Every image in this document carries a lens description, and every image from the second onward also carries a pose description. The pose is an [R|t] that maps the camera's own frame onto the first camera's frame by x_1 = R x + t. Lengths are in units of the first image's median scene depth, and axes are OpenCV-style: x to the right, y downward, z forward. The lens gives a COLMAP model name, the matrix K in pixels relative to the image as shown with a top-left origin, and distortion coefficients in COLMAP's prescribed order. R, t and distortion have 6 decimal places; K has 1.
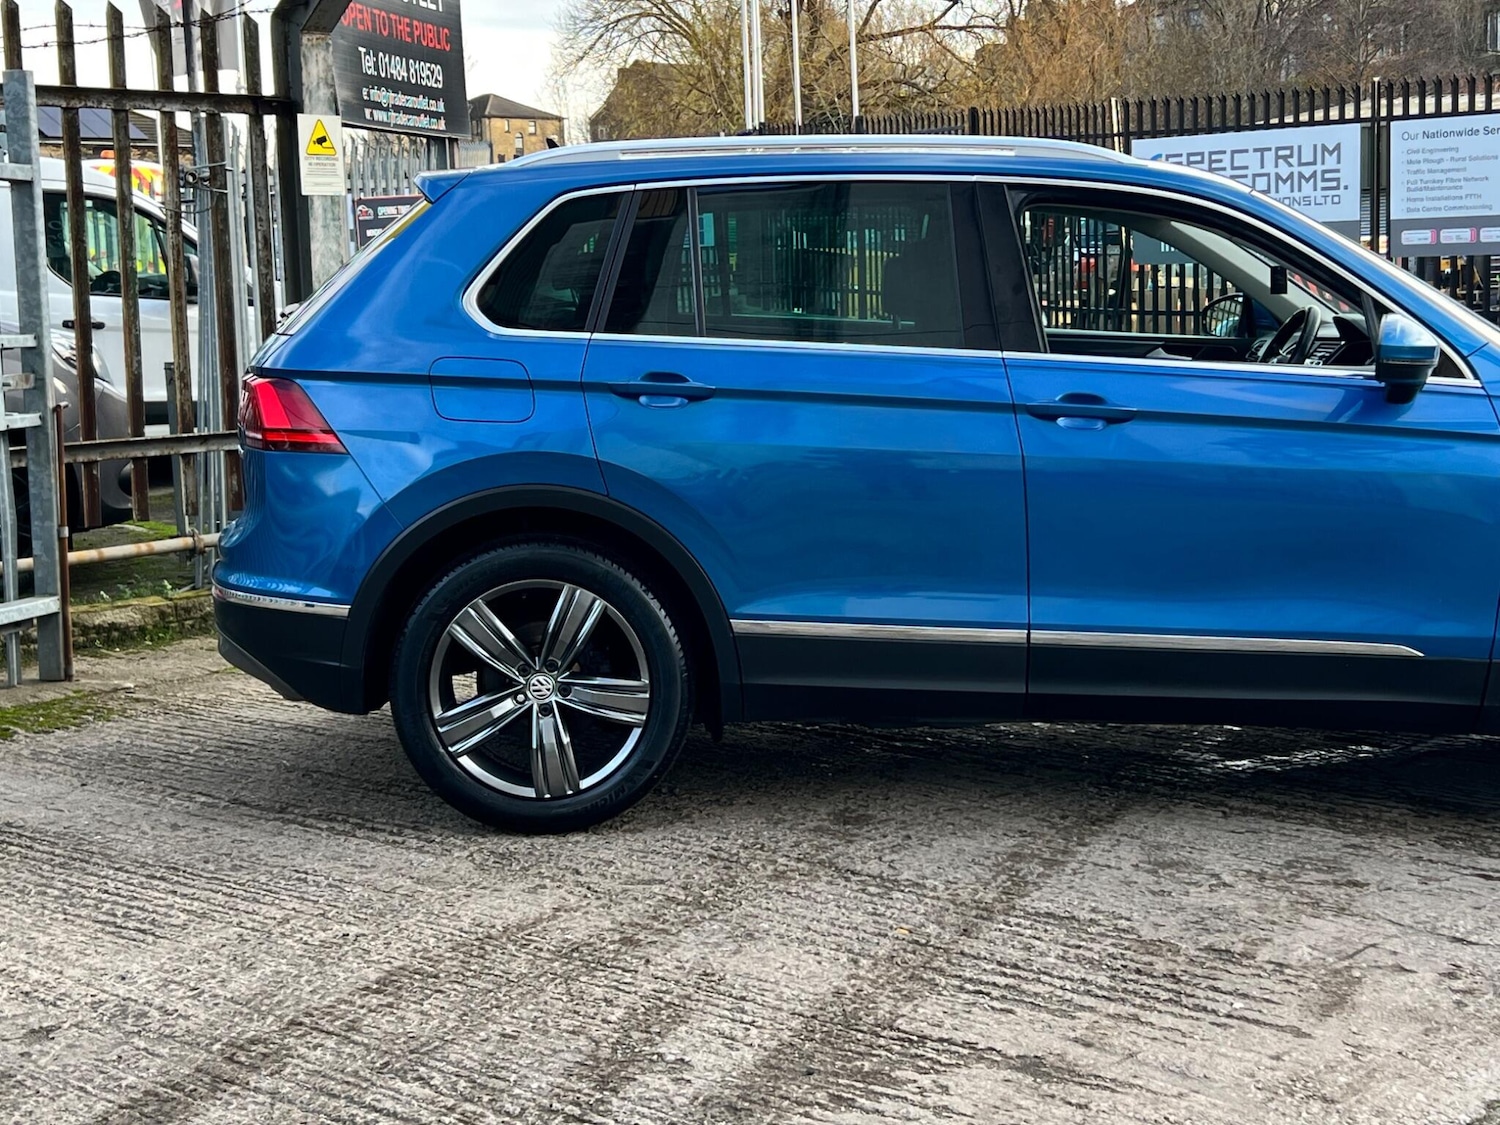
lens RADIAL K [[2251.6, 0, 741.3], [0, 2251.6, 555.6], [0, 0, 1]] dist [0.203028, -0.694351]
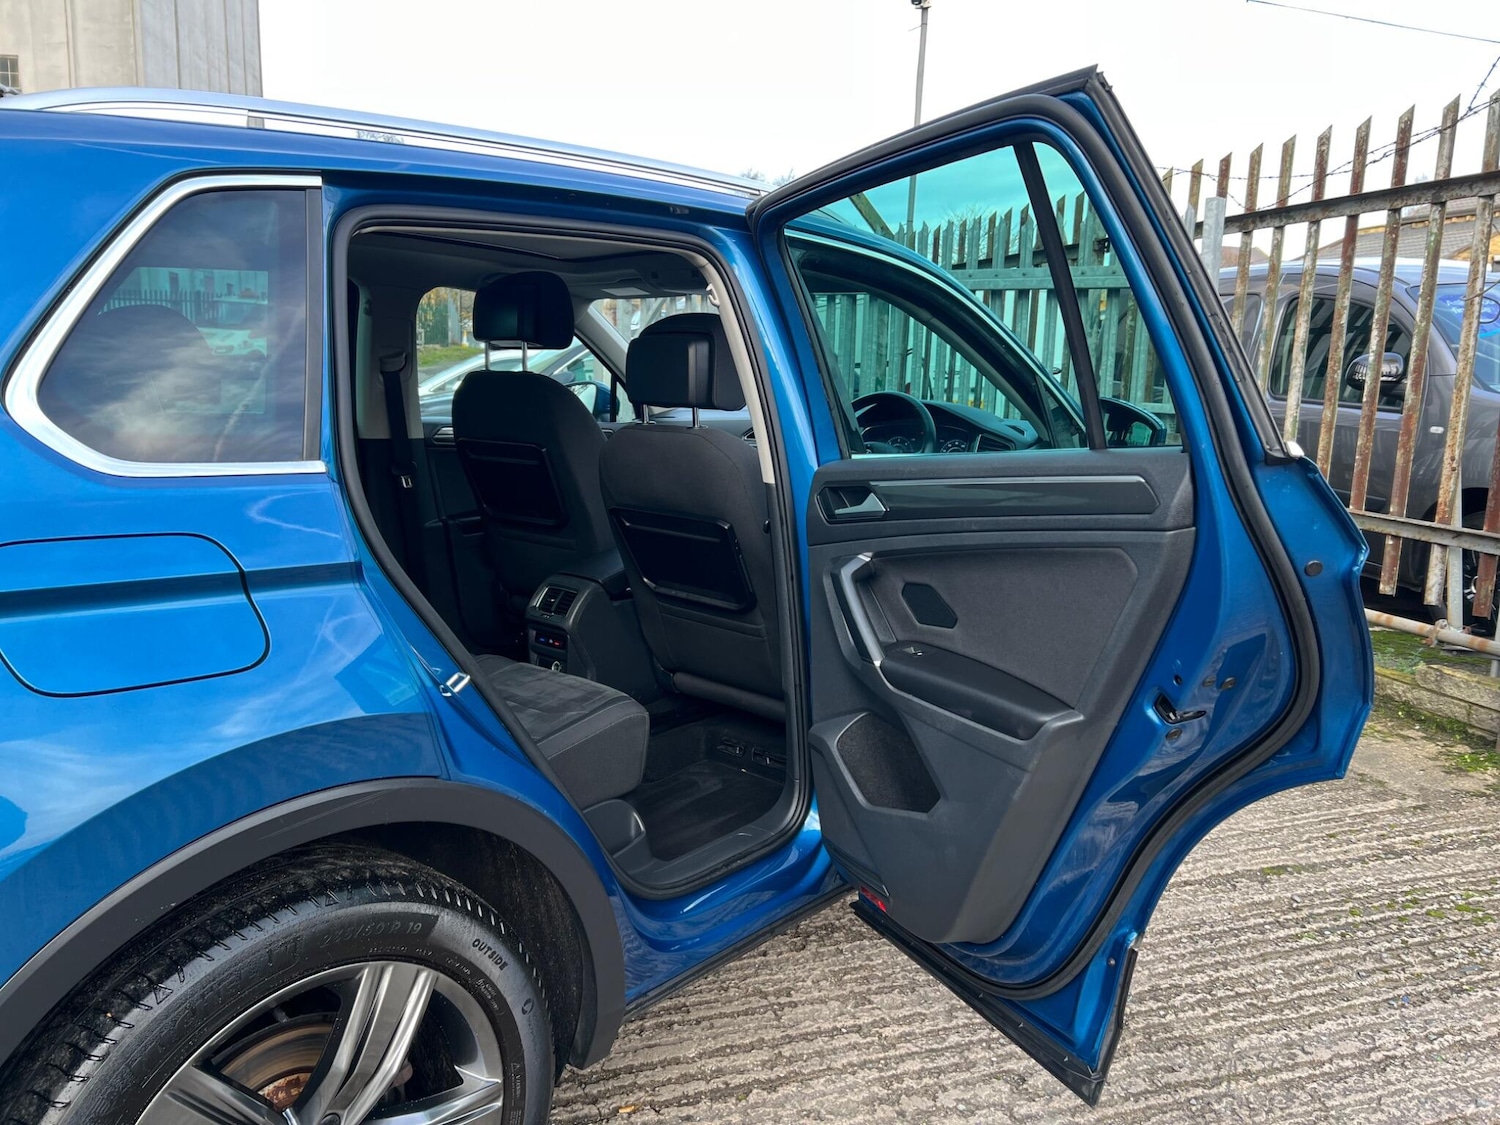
lens RADIAL K [[1119.7, 0, 750.0], [0, 1119.7, 562.5], [0, 0, 1]] dist [-0.000684, -0.002600]
pose [[-0.520295, 0.159530, -0.838954, 0.421969], [-0.121587, 0.958551, 0.257677, -0.163893], [0.845287, 0.236074, -0.479332, 1.265804]]
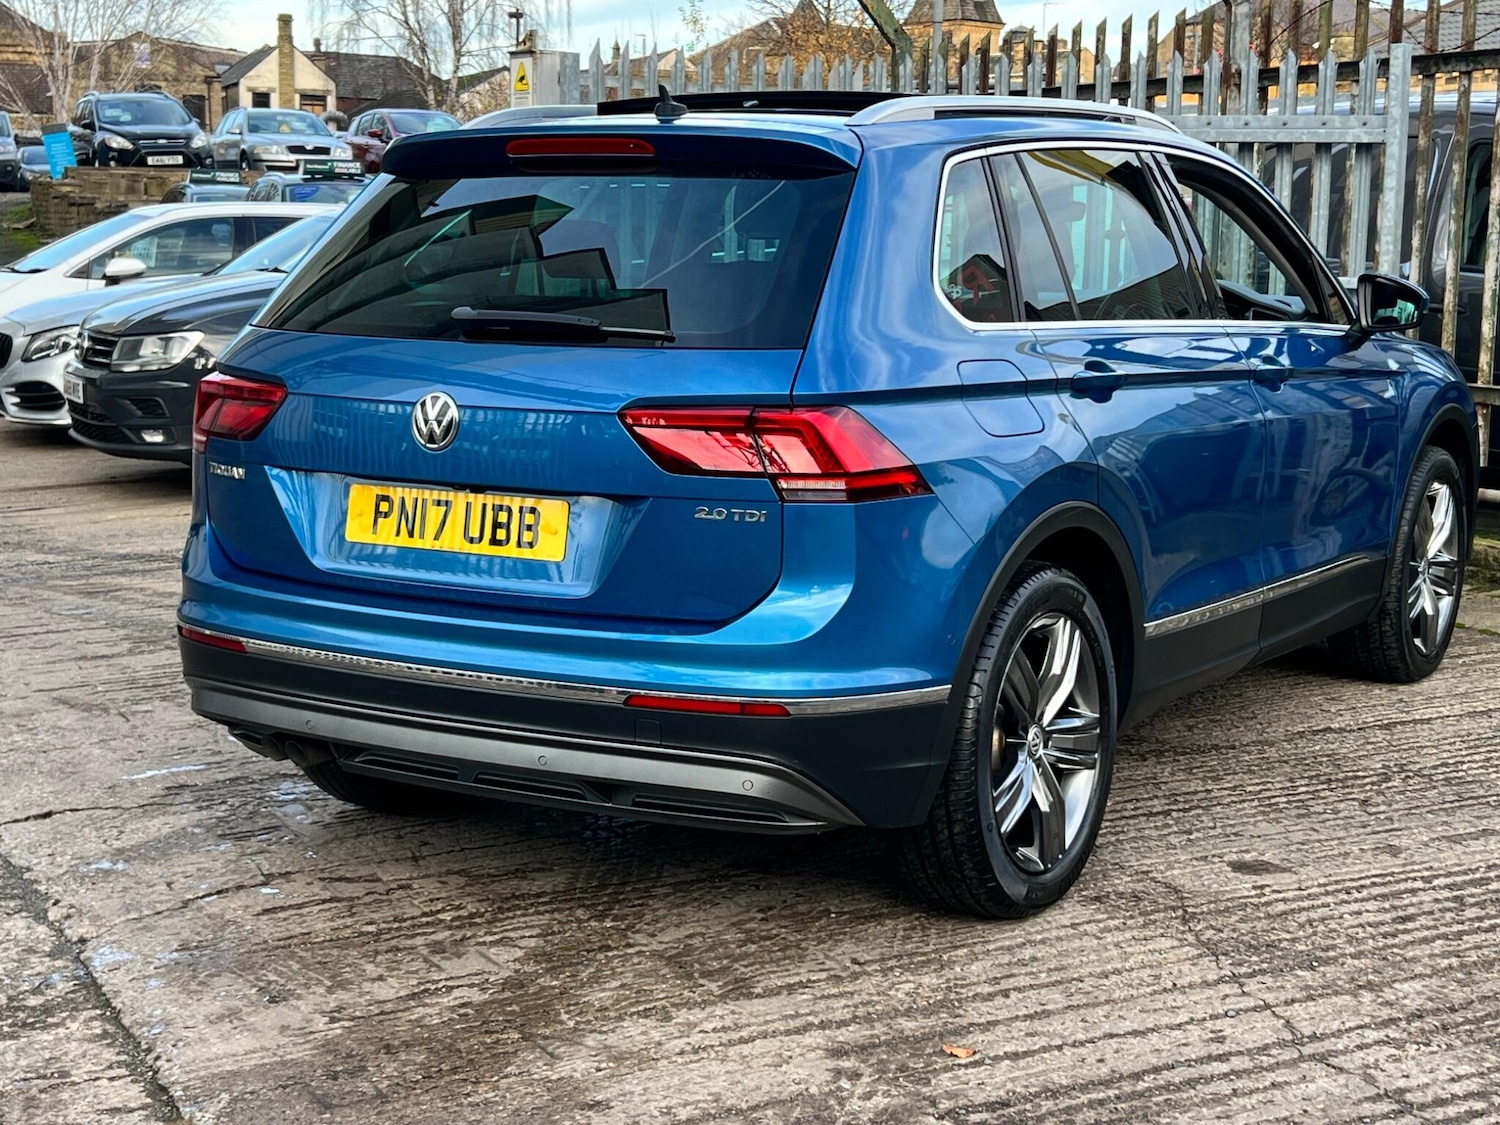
lens RADIAL K [[2307.3, 0, 750.0], [0, 2307.3, 562.5], [0, 0, 1]] dist [0.192773, -0.631557]
pose [[-0.365843, 0.157683, -0.917221, 1.010457], [-0.121350, 0.969047, 0.214994, -0.194886], [0.922731, 0.189959, -0.335385, 1.276617]]
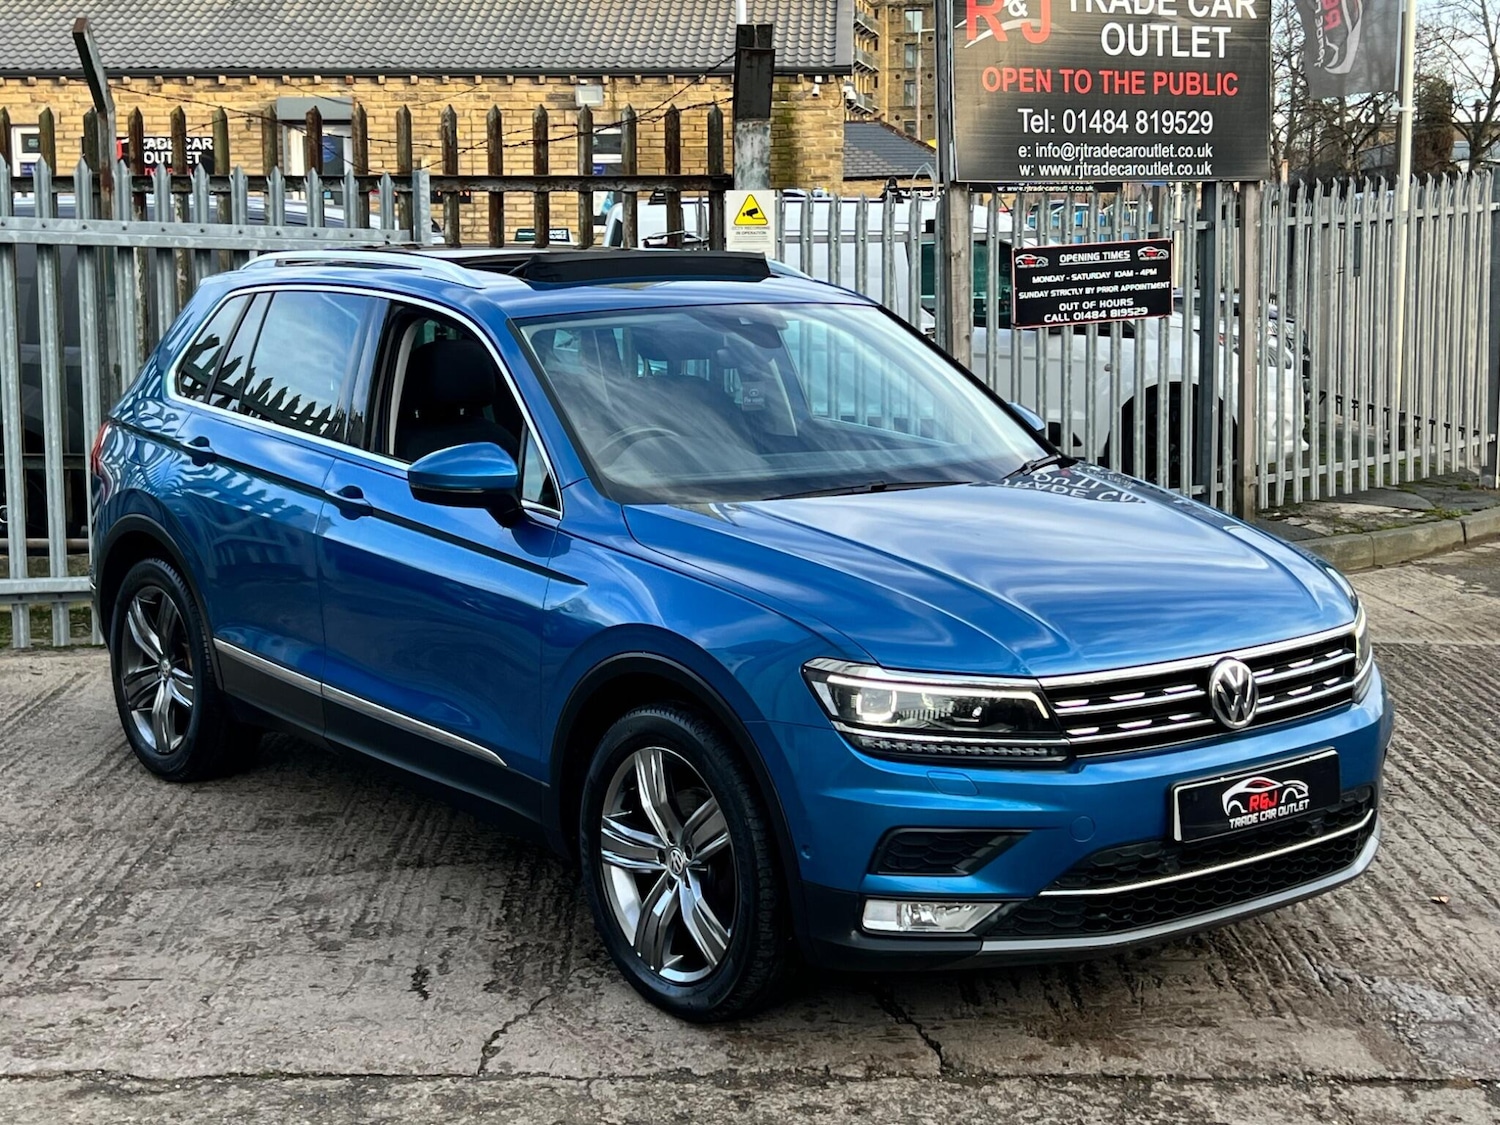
lens RADIAL K [[2259.6, 0, 751.2], [0, 2259.6, 585.5], [0, 0, 1]] dist [0.198485, -0.660107]
pose [[0.646525, 0.127758, -0.752119, 0.935798], [-0.108639, 0.991249, 0.074990, -0.105295], [0.755117, 0.033226, 0.654747, 0.322448]]
